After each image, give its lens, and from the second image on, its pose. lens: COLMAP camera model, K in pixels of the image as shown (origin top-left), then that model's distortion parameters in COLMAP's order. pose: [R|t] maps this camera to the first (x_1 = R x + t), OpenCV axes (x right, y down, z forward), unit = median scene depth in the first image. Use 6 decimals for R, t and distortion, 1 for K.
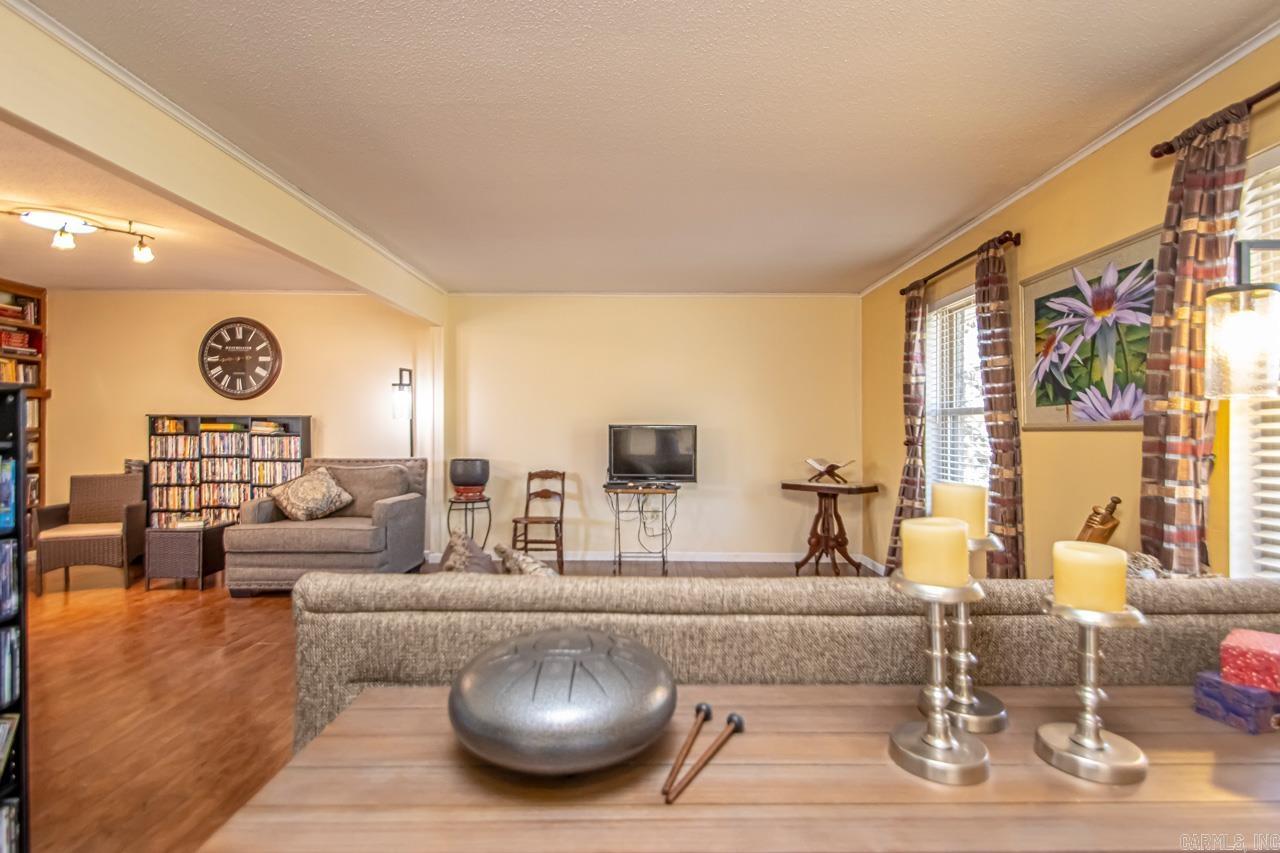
lens RADIAL K [[597.0, 0, 642.6], [0, 597.0, 429.1], [0, 0, 1]] dist [0.018756, -0.015832]
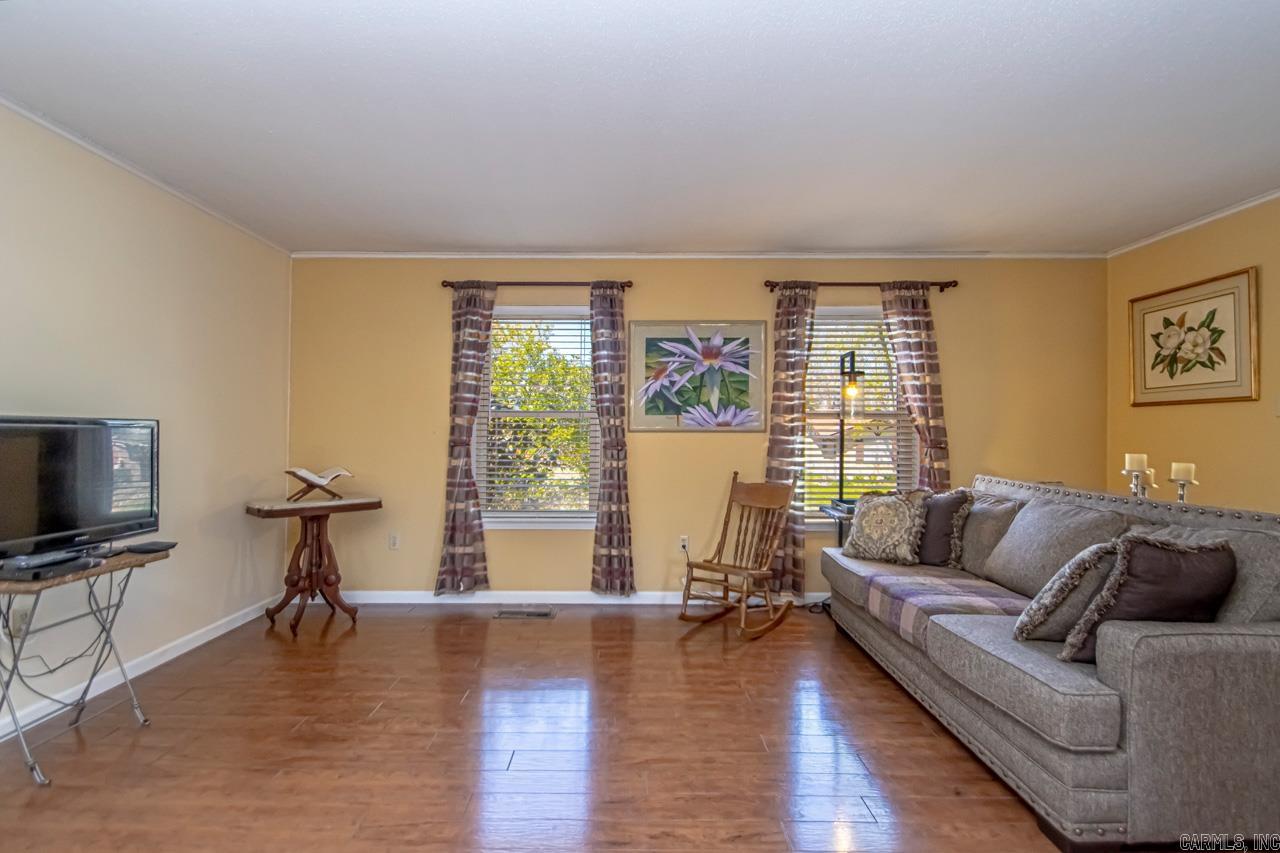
lens RADIAL K [[597.0, 0, 637.9], [0, 597.0, 430.7], [0, 0, 1]] dist [0.018756, -0.015832]
pose [[-0.009684, 0.013044, 0.999868, -0.792107], [-0.006155, 0.999895, -0.013104, 0.018903], [-0.999934, -0.006282, -0.009603, 1.124179]]
